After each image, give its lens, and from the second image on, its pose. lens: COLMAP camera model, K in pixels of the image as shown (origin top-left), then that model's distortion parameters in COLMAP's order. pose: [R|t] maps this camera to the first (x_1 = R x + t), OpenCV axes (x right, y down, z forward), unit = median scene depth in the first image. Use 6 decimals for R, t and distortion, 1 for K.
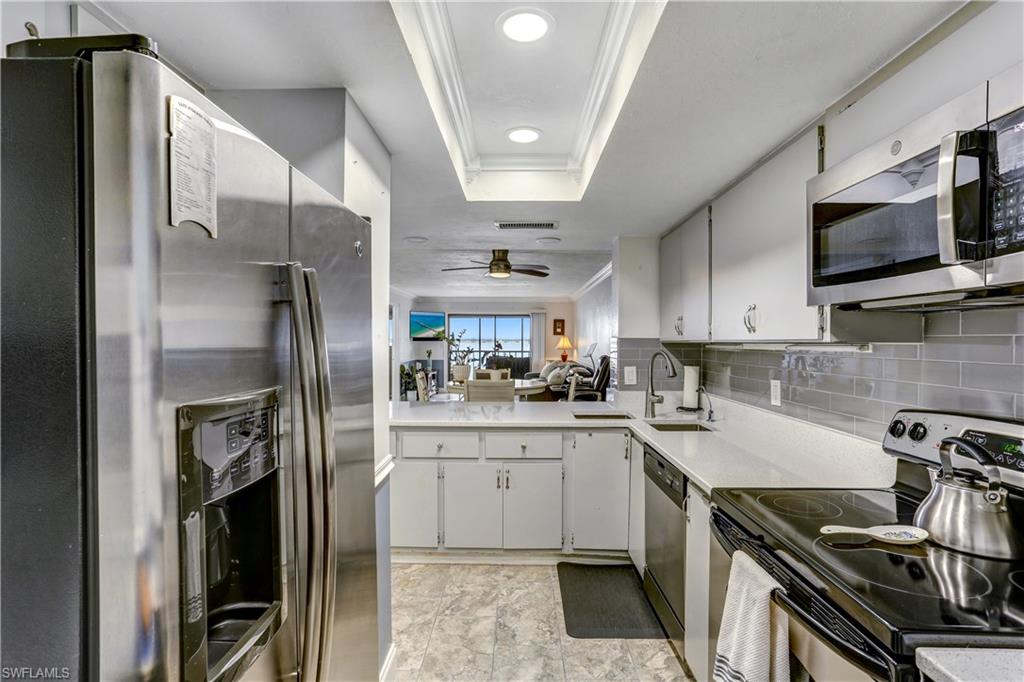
lens RADIAL K [[493.8, 0, 512.0], [0, 493.8, 341.0], [0, 0, 1]] dist [-0.053542, 0.035034]
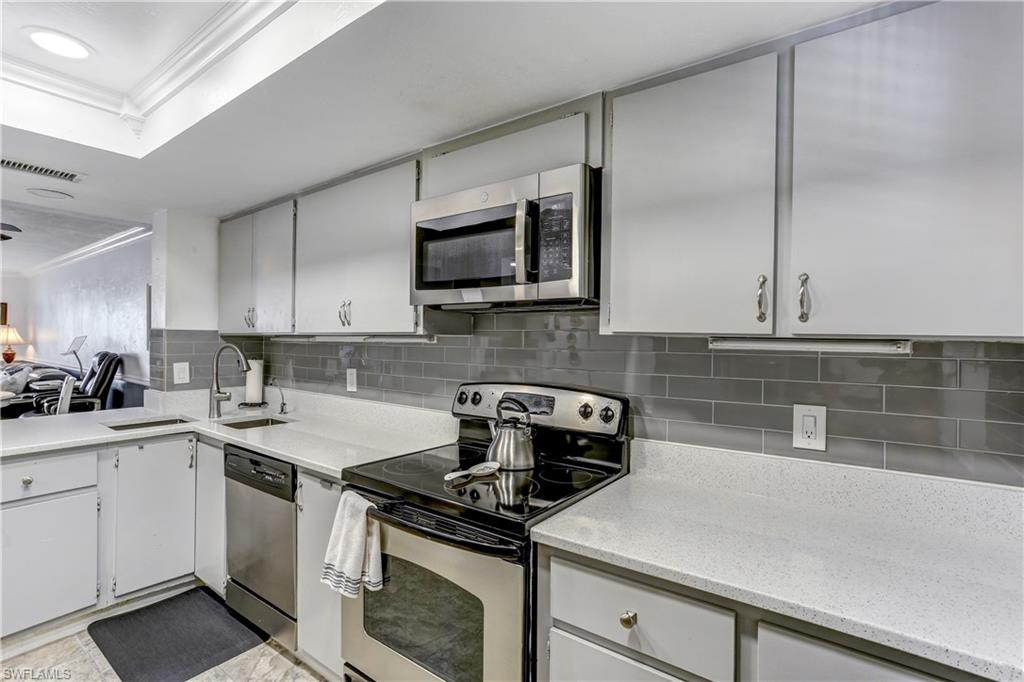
lens RADIAL K [[493.8, 0, 512.0], [0, 493.8, 341.0], [0, 0, 1]] dist [-0.053542, 0.035034]
pose [[0.585193, -0.002322, 0.810891, -0.180644], [-0.006607, 0.999949, 0.007632, 0.005965], [-0.810867, -0.009824, 0.585148, 0.048314]]
